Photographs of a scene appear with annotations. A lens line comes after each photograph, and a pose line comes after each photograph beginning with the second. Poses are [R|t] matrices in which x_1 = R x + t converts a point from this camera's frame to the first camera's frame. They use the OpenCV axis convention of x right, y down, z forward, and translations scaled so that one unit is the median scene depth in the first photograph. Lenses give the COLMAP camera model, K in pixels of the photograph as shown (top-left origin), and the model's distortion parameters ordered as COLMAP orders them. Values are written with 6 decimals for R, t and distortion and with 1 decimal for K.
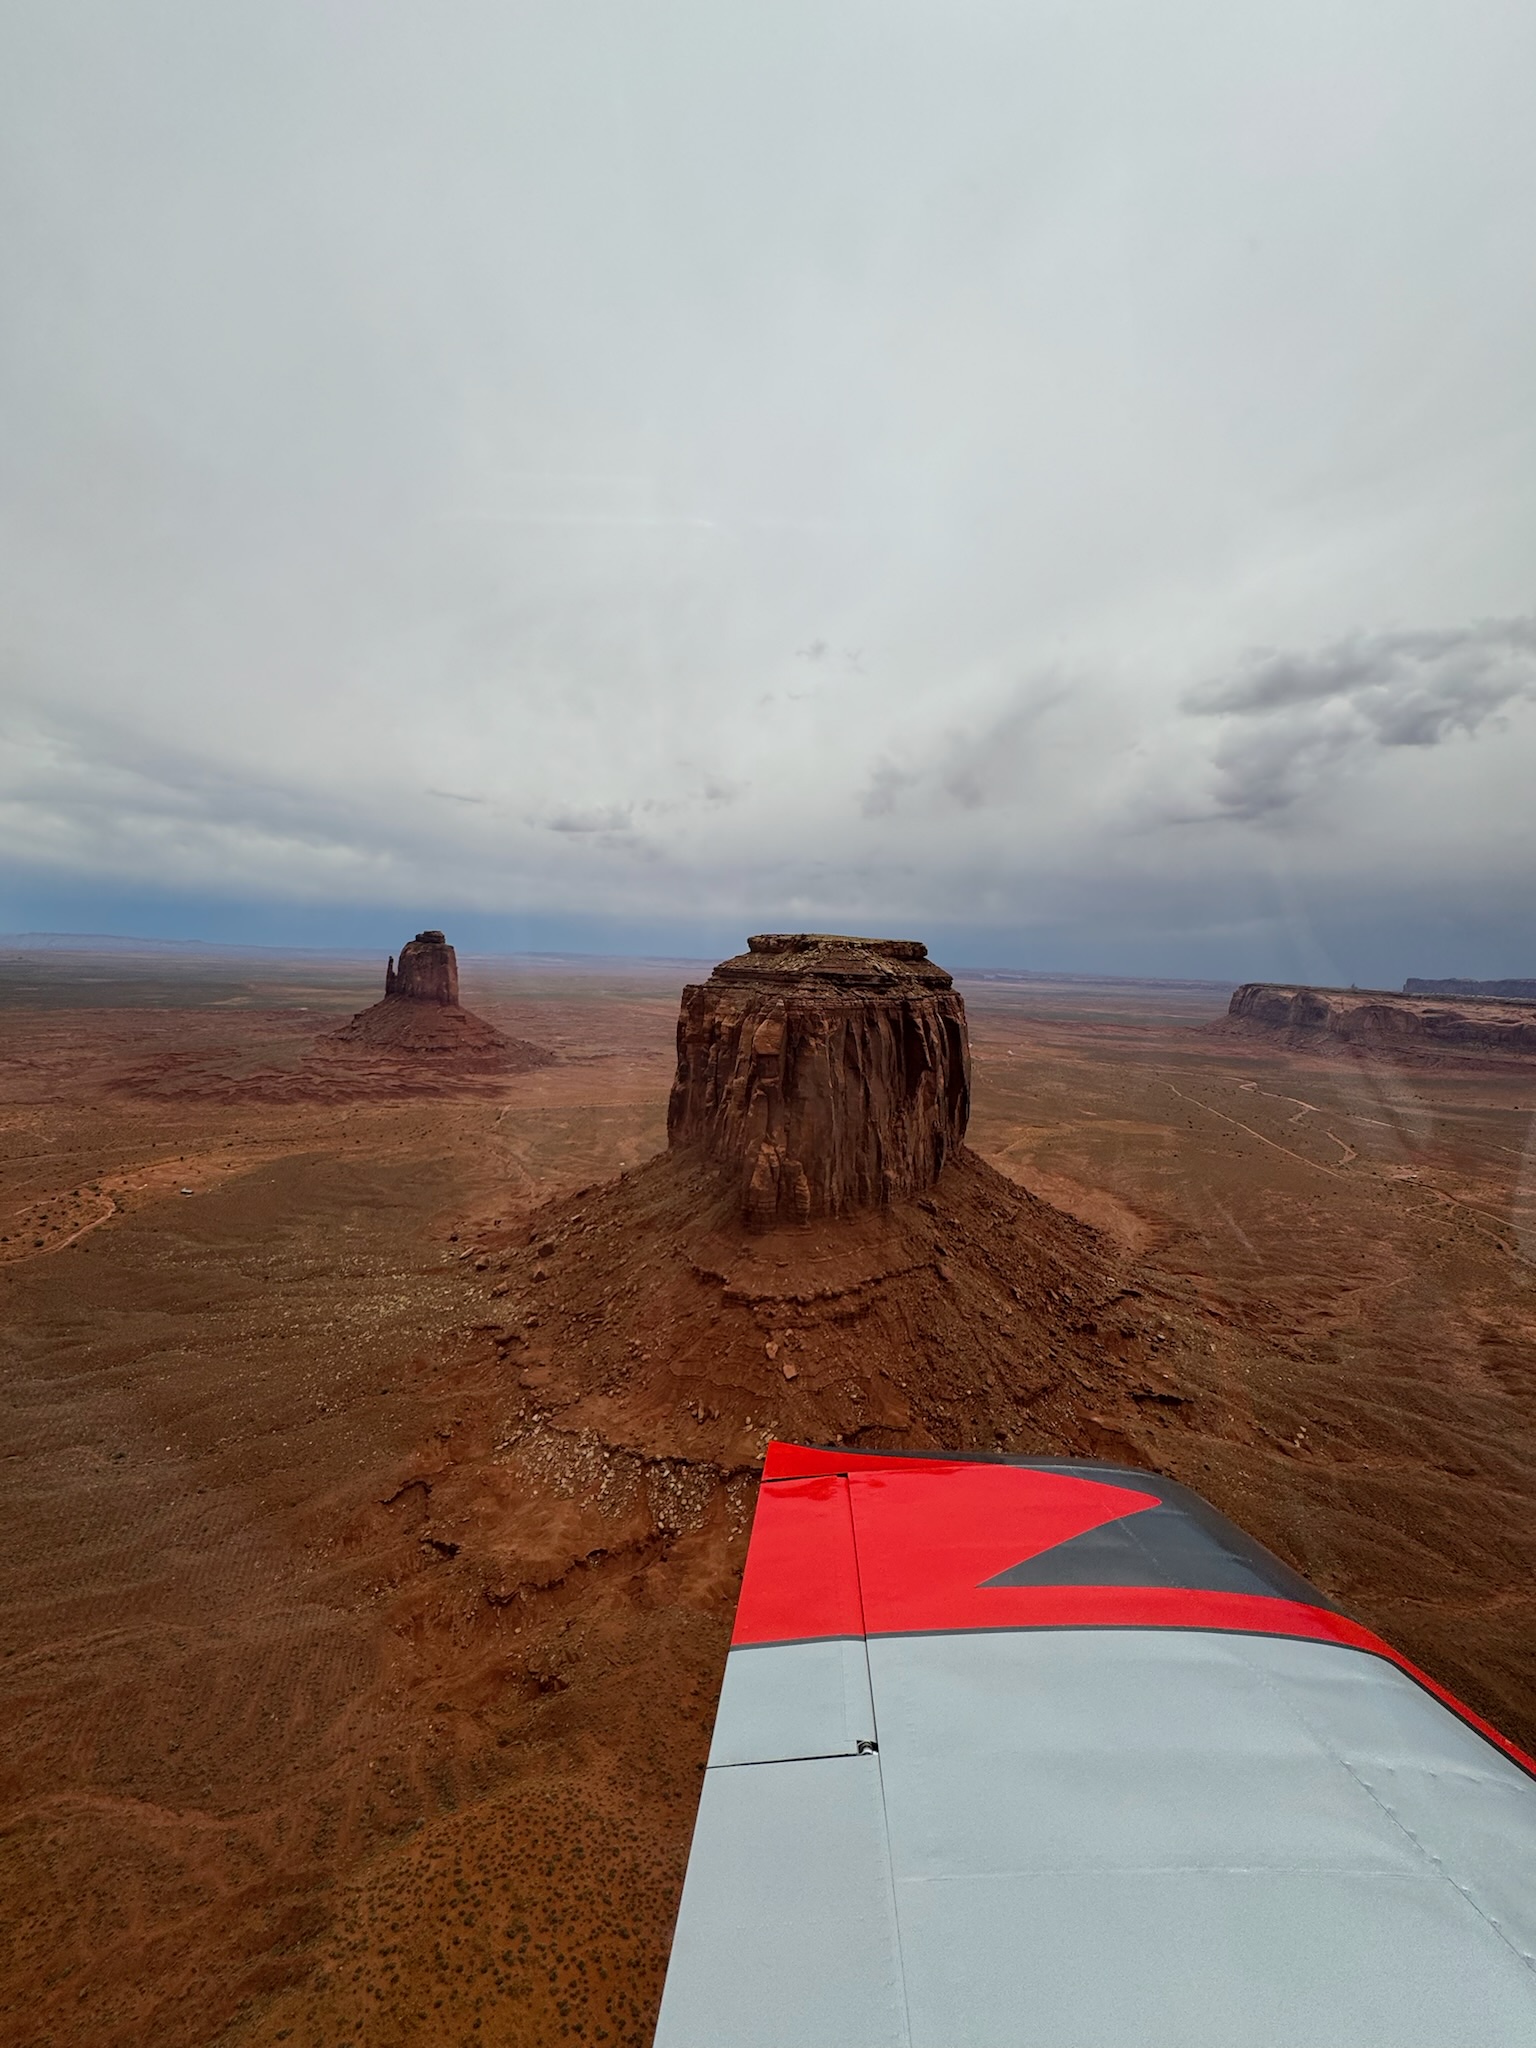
lens RADIAL K [[823.1, 0, 768.0], [0, 823.1, 1024.0], [0, 0, 1]] dist [-0.000200, -0.000007]
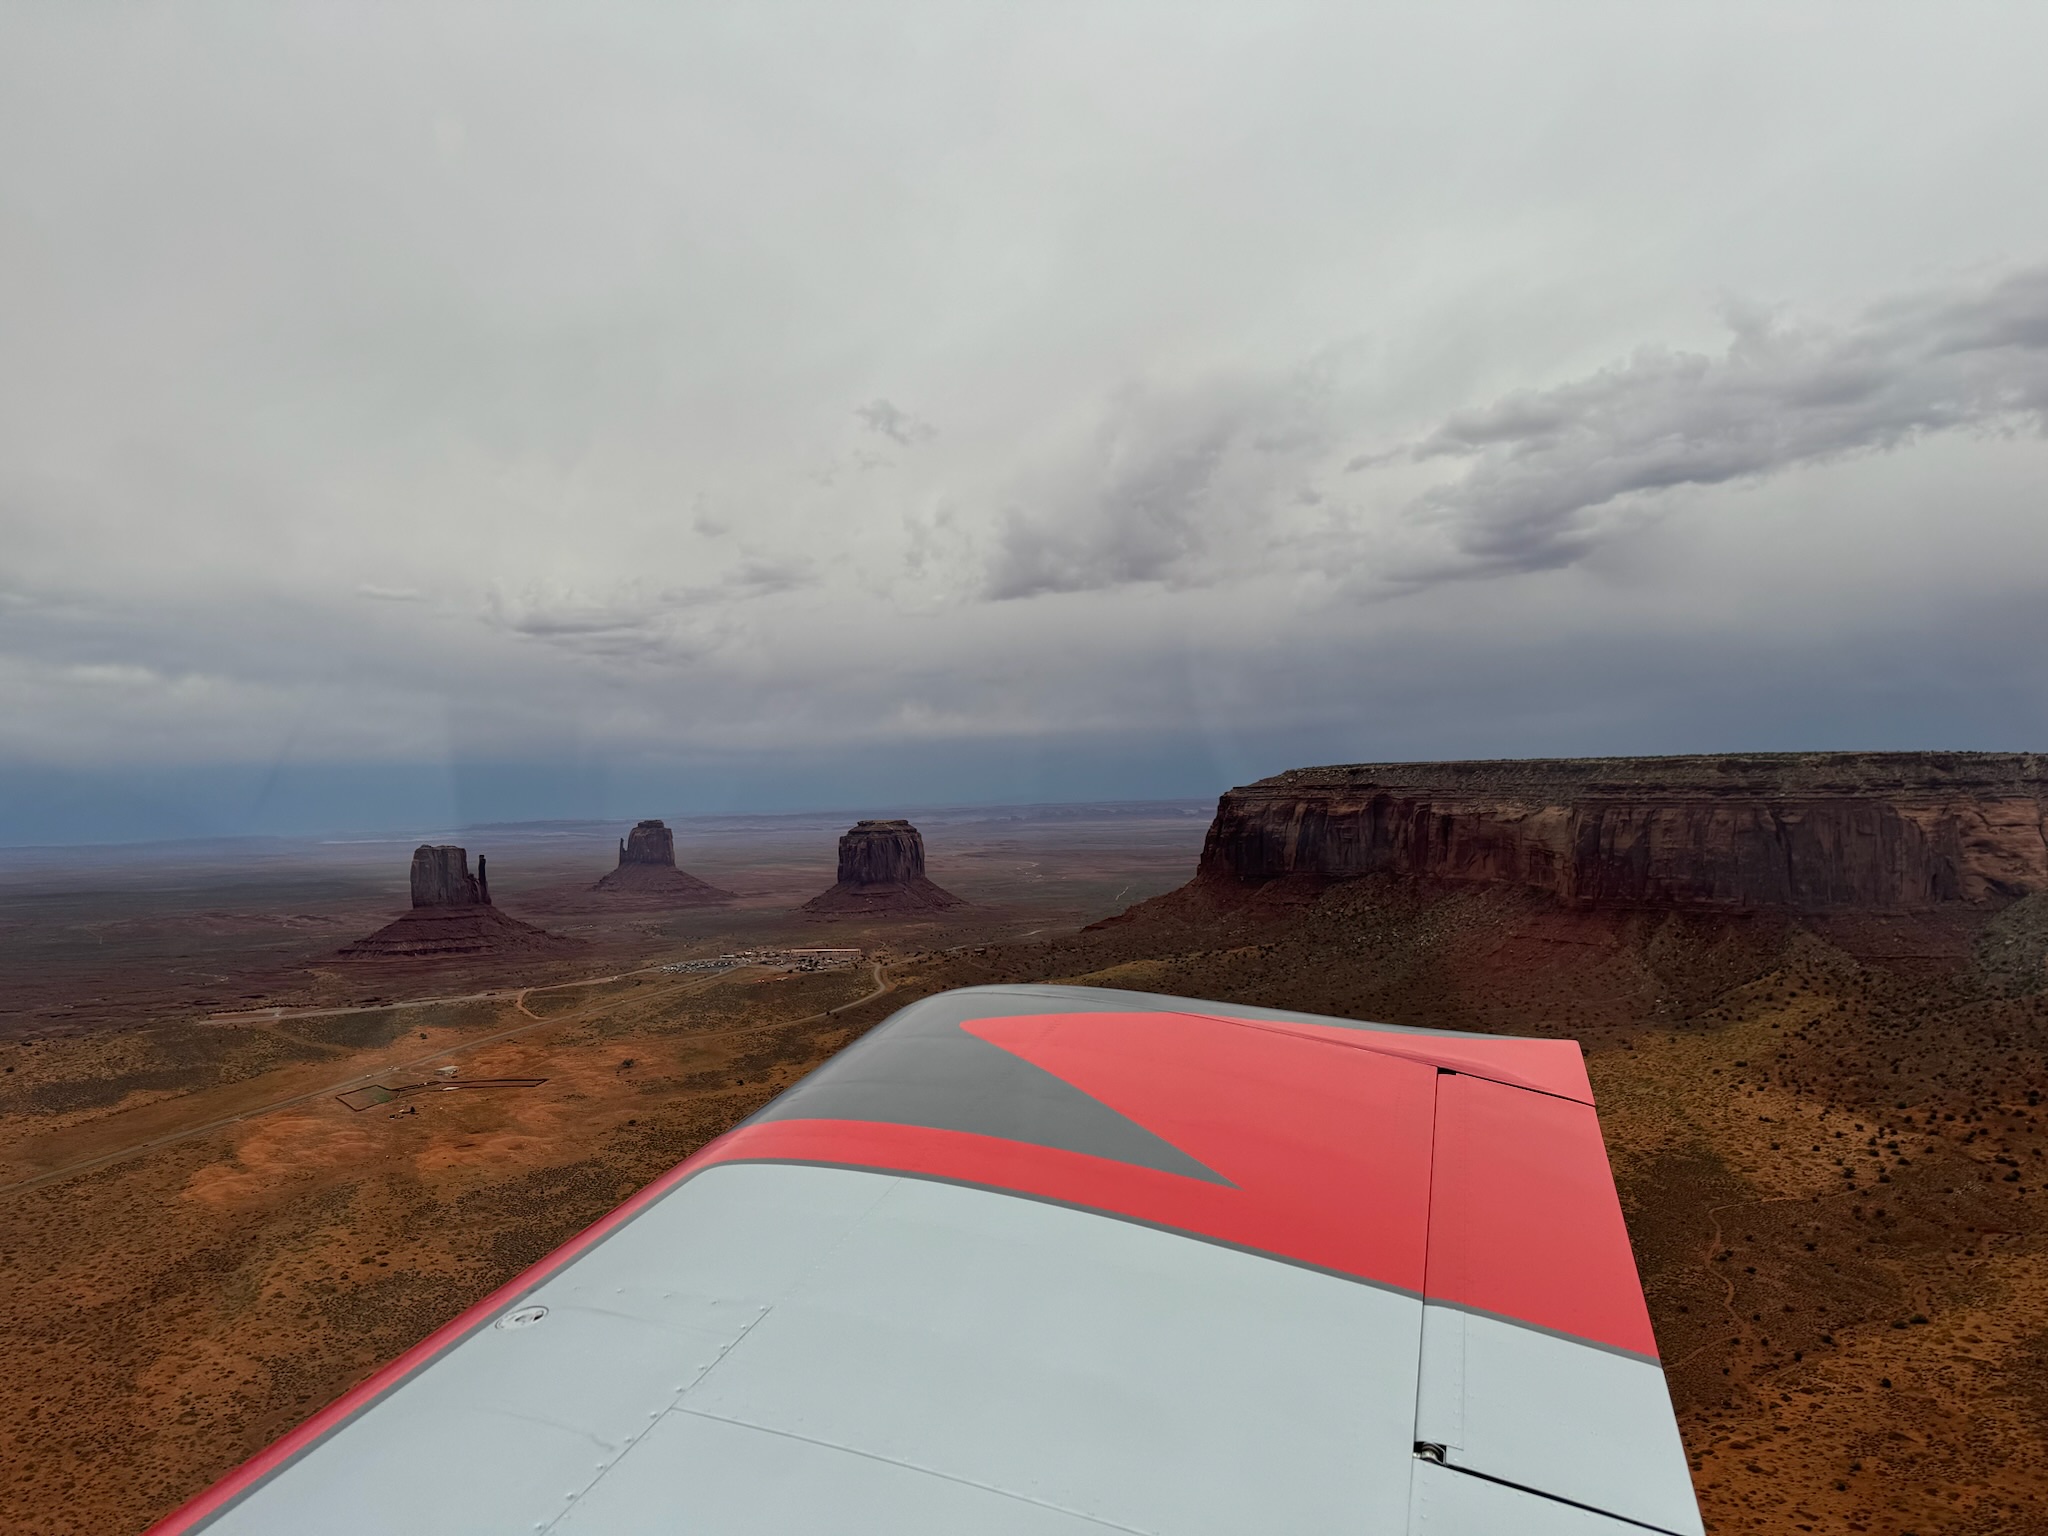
lens RADIAL K [[1438.7, 0, 1024.0], [0, 1438.7, 768.0], [0, 0, 1]] dist [-0.001433, -0.000305]
pose [[0.992072, -0.070805, 0.103824, 0.022201], [0.080819, 0.992129, -0.095648, 0.110601], [-0.096234, 0.103280, 0.989986, -1.836757]]
